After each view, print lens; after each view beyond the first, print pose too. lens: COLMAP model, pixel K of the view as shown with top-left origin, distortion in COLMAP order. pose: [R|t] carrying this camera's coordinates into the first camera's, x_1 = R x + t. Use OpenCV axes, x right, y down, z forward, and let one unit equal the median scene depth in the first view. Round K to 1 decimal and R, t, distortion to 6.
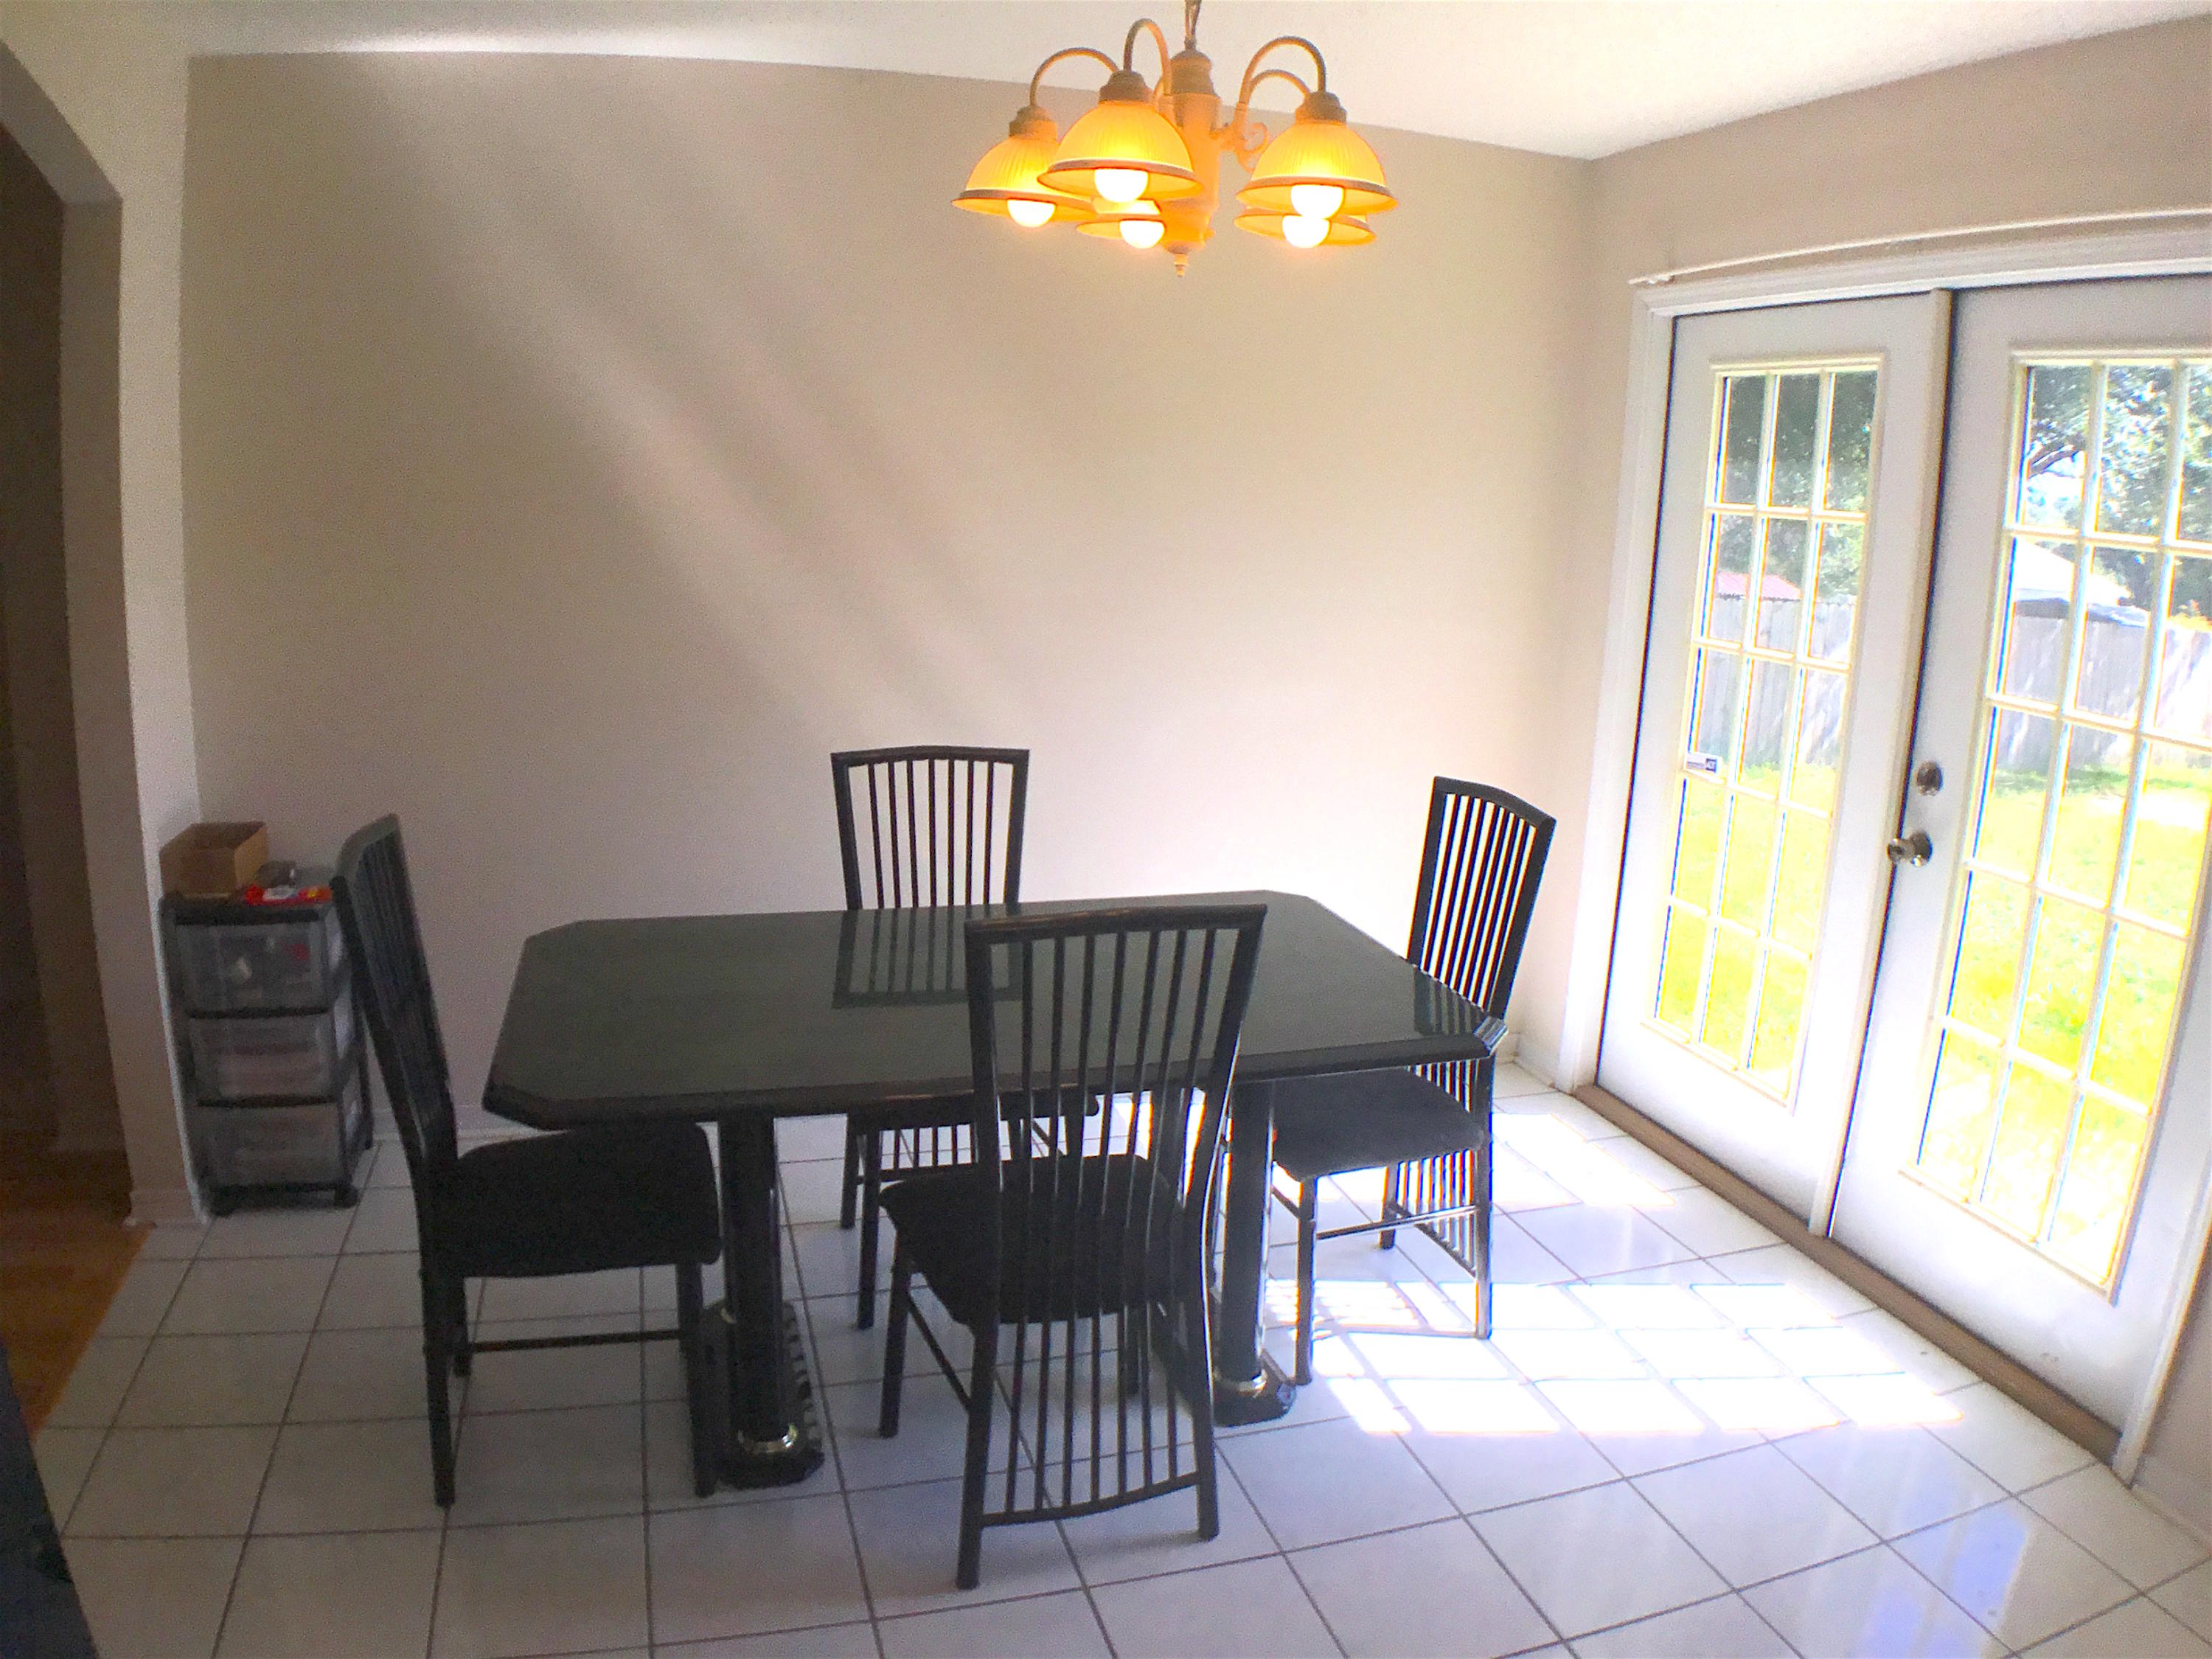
lens RADIAL K [[1538.1, 0, 1106.0], [0, 1538.1, 829.5], [0, 0, 1]] dist [-0.167361, -0.018412]
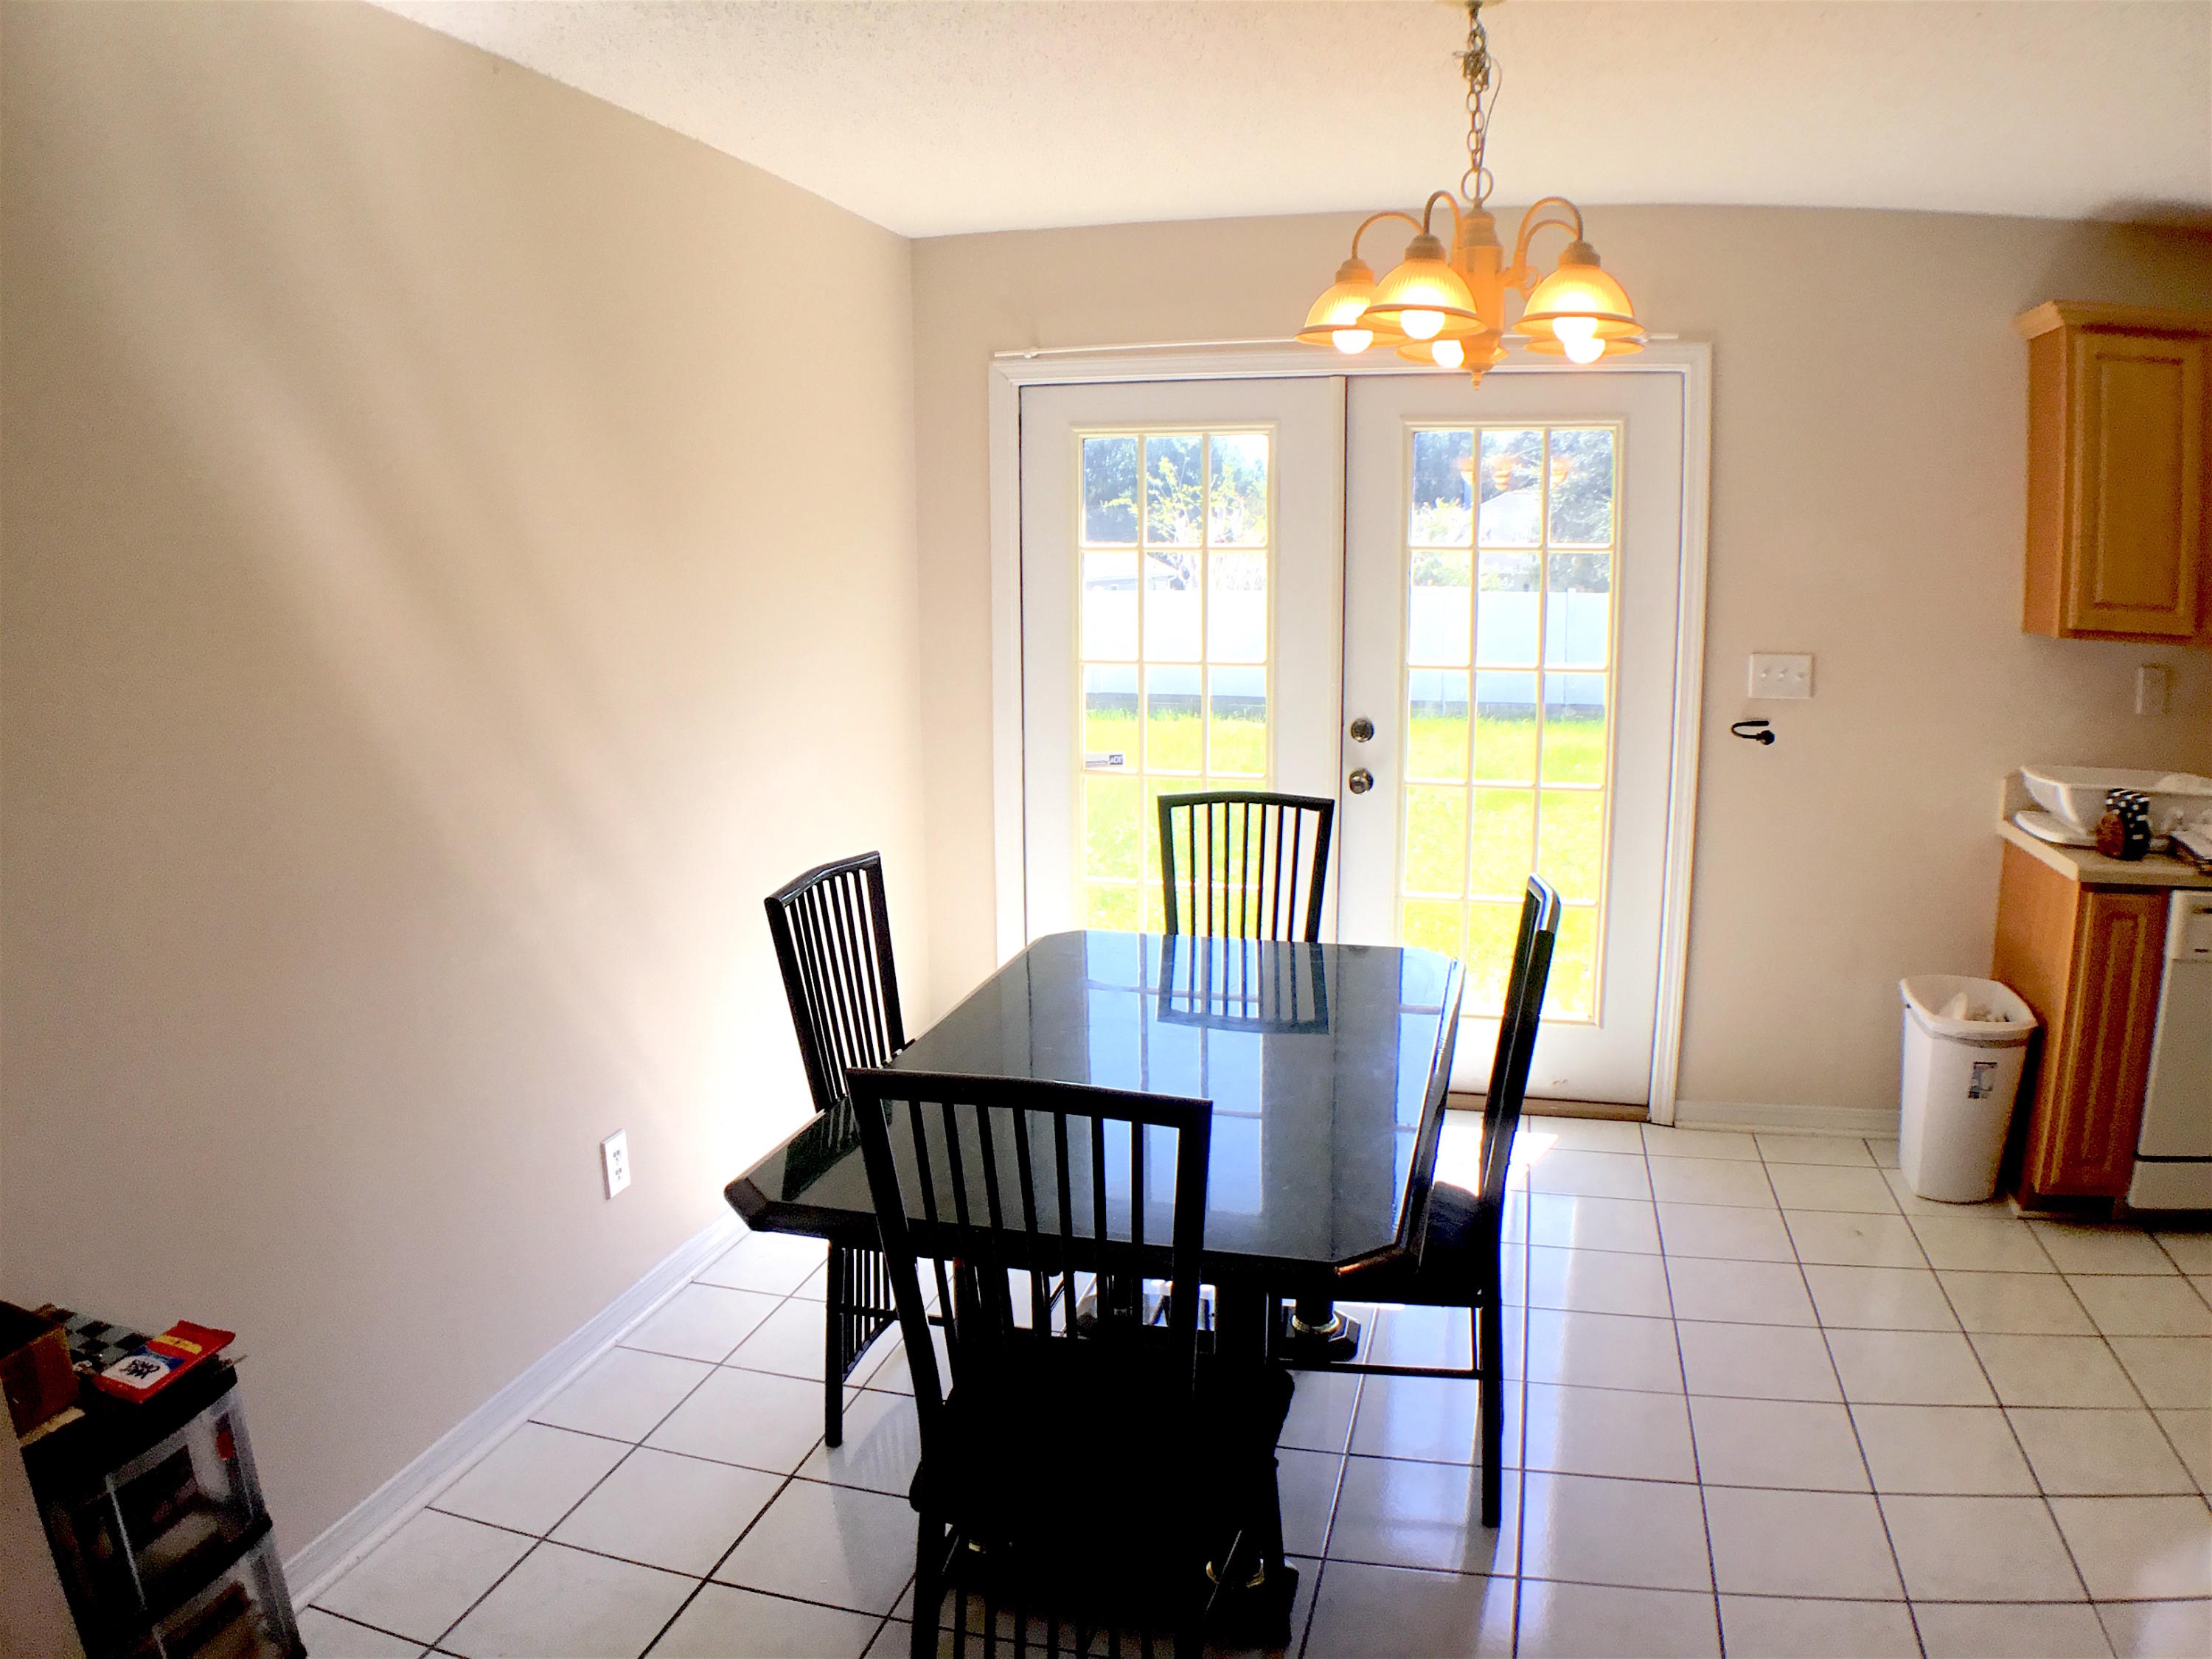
lens RADIAL K [[1538.1, 0, 1106.0], [0, 1538.1, 829.5], [0, 0, 1]] dist [-0.167361, -0.018412]
pose [[0.524038, -0.193038, 0.829530, -0.783797], [0.214085, 0.972560, 0.091079, -0.126889], [-0.824350, 0.129861, 0.550984, 0.407411]]
